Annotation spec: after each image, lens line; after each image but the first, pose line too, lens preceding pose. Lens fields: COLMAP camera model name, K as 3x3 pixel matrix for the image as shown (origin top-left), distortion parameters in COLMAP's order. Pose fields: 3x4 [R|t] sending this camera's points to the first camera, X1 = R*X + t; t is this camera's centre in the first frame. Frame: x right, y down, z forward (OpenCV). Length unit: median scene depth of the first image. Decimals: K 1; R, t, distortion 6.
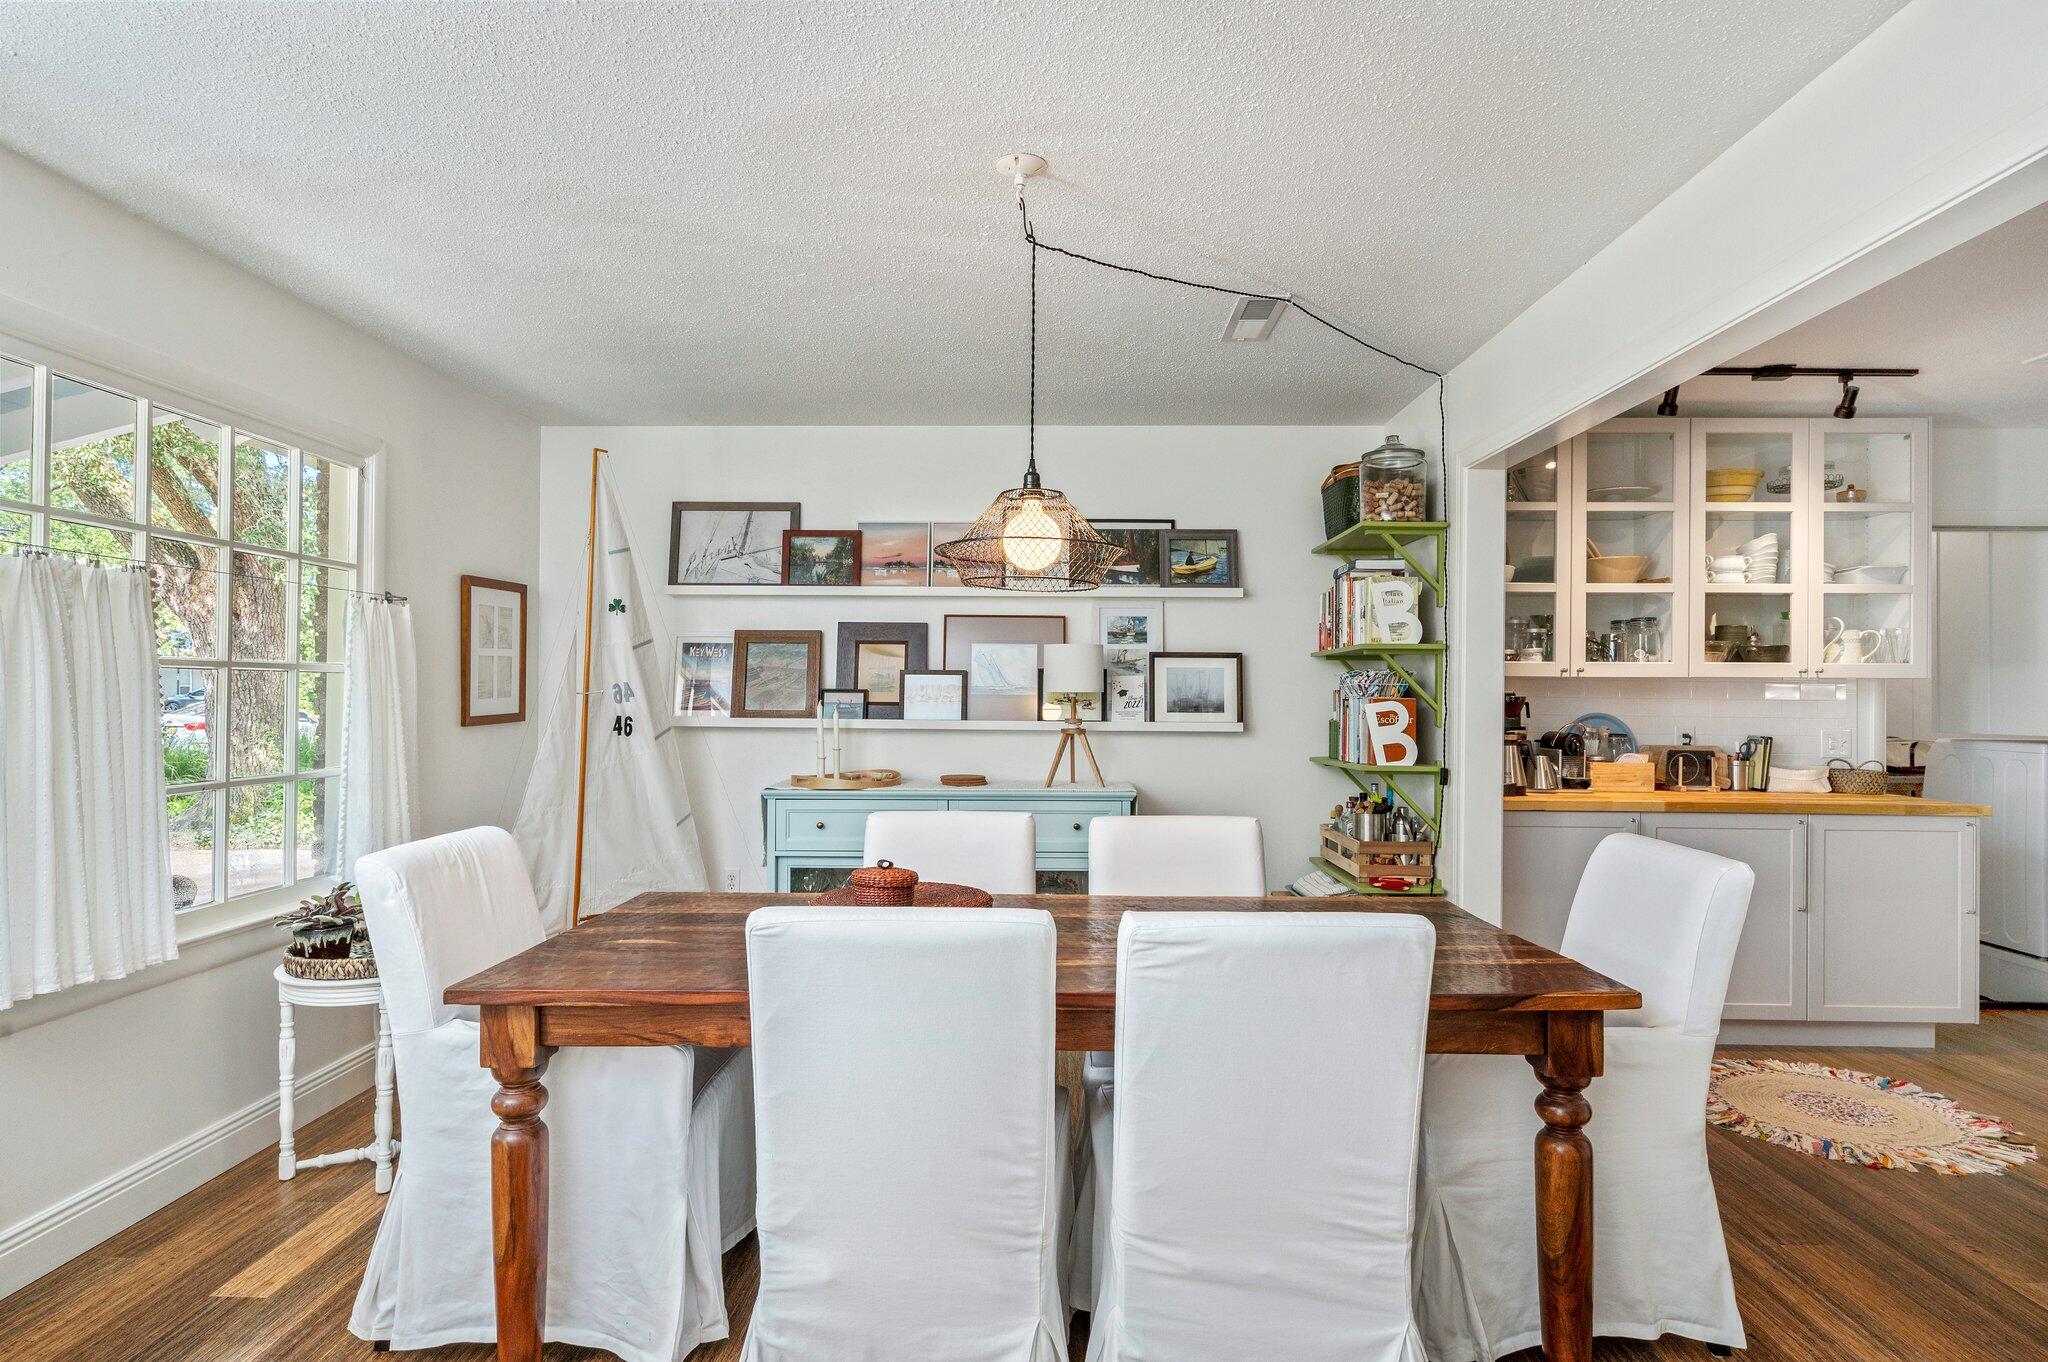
lens RADIAL K [[1106.1, 0, 1027.6], [0, 1106.1, 687.7], [0, 0, 1]] dist [-0.006335, 0.001170]
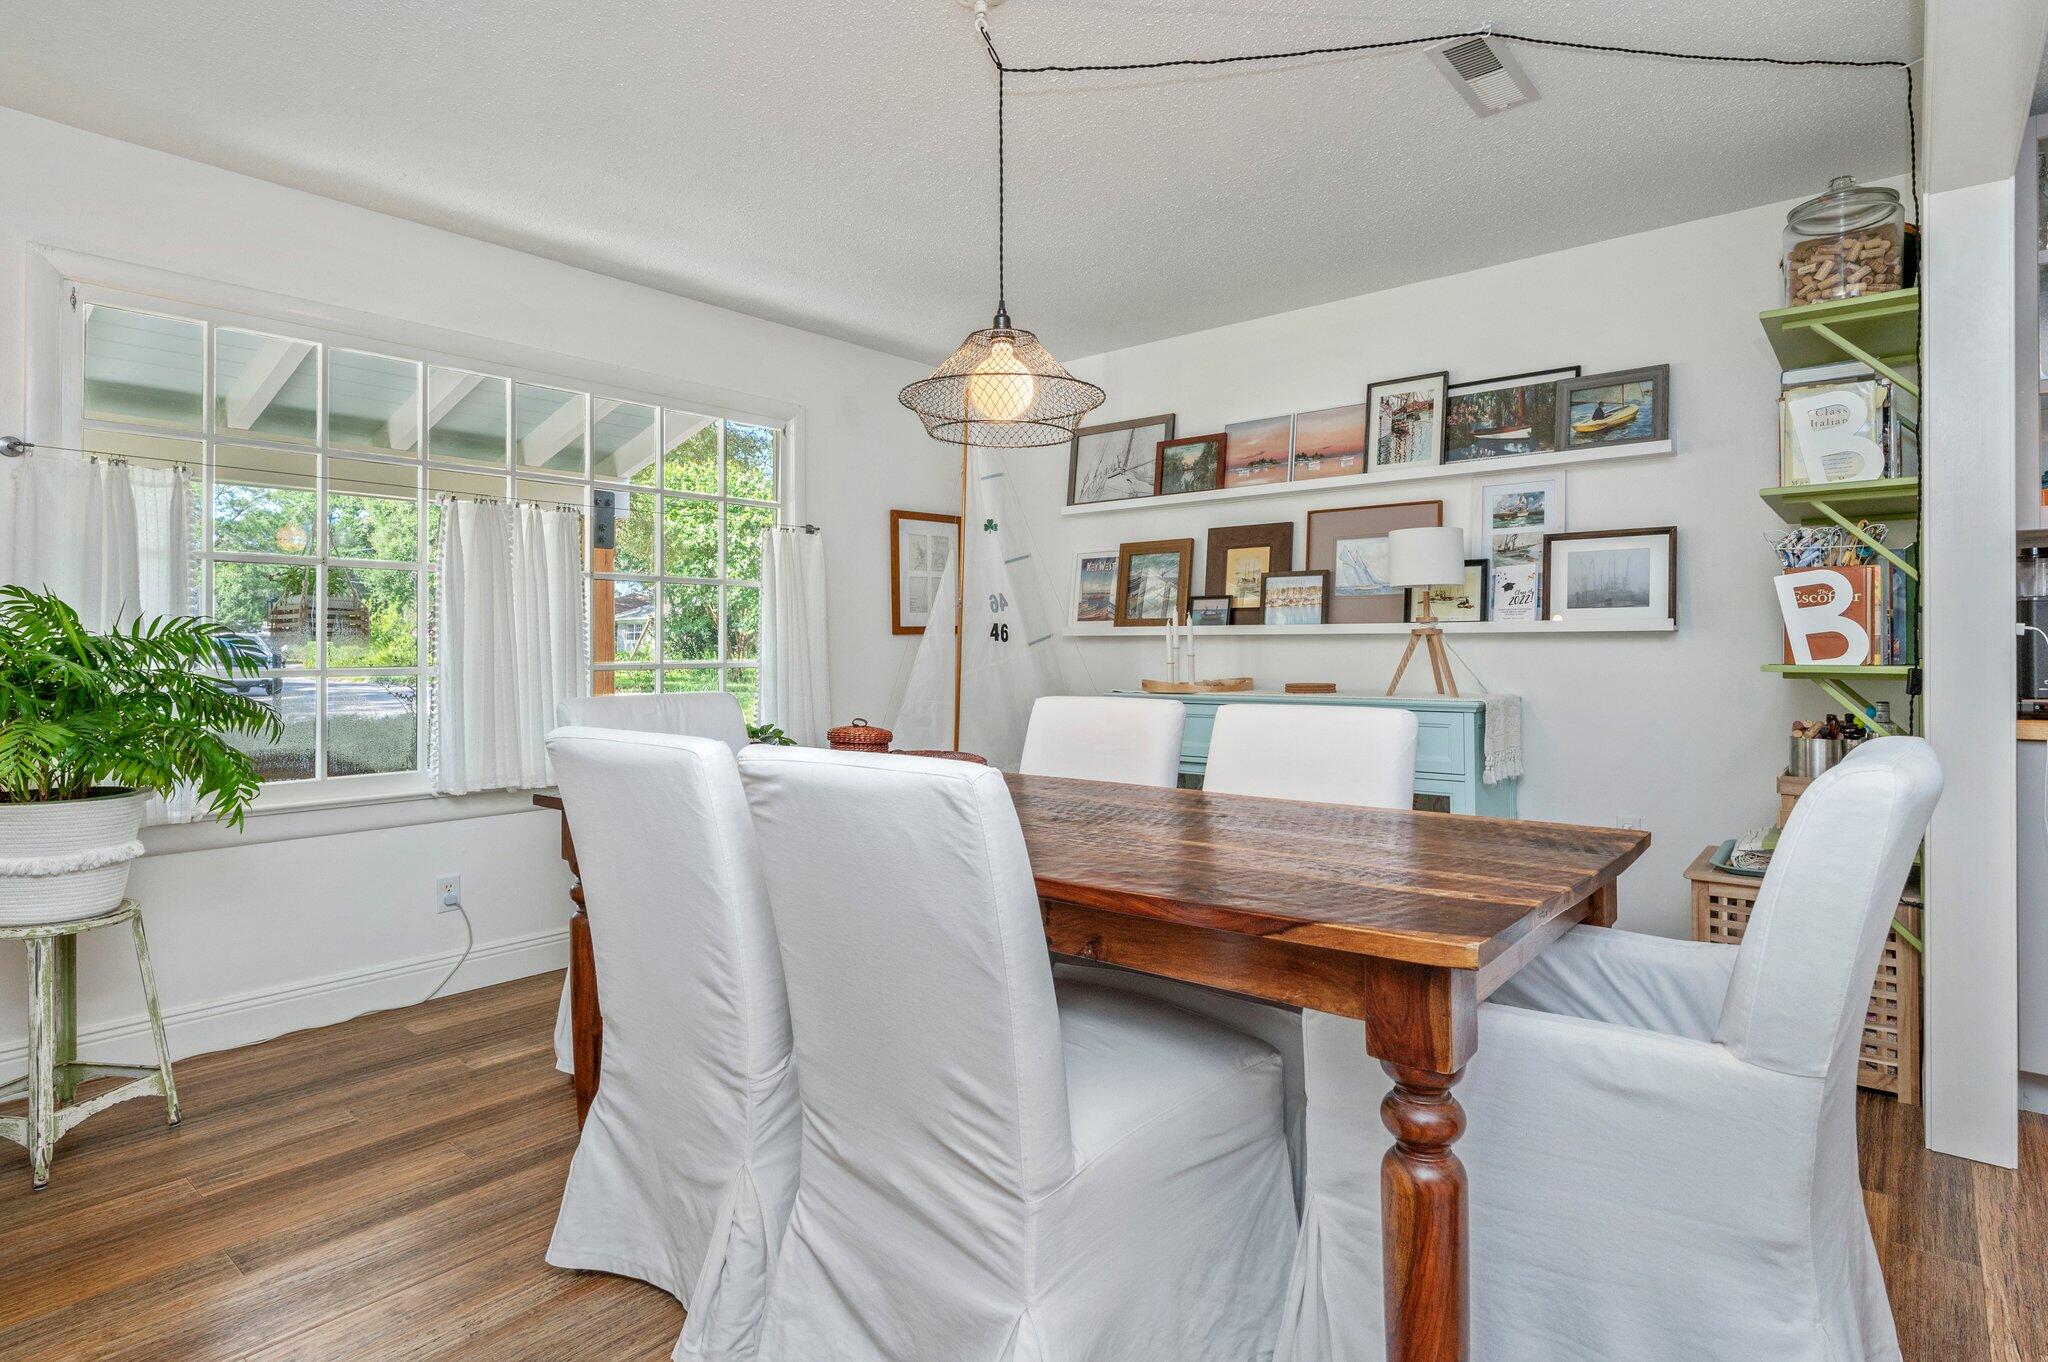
lens RADIAL K [[1065.6, 0, 1034.8], [0, 1065.6, 643.7], [0, 0, 1]] dist [-0.000740, 0.000566]
pose [[0.784524, -0.011918, -0.619983, 0.299462], [0.013109, 0.999911, -0.002633, 0.044543], [0.619959, -0.006062, 0.784611, 0.159599]]
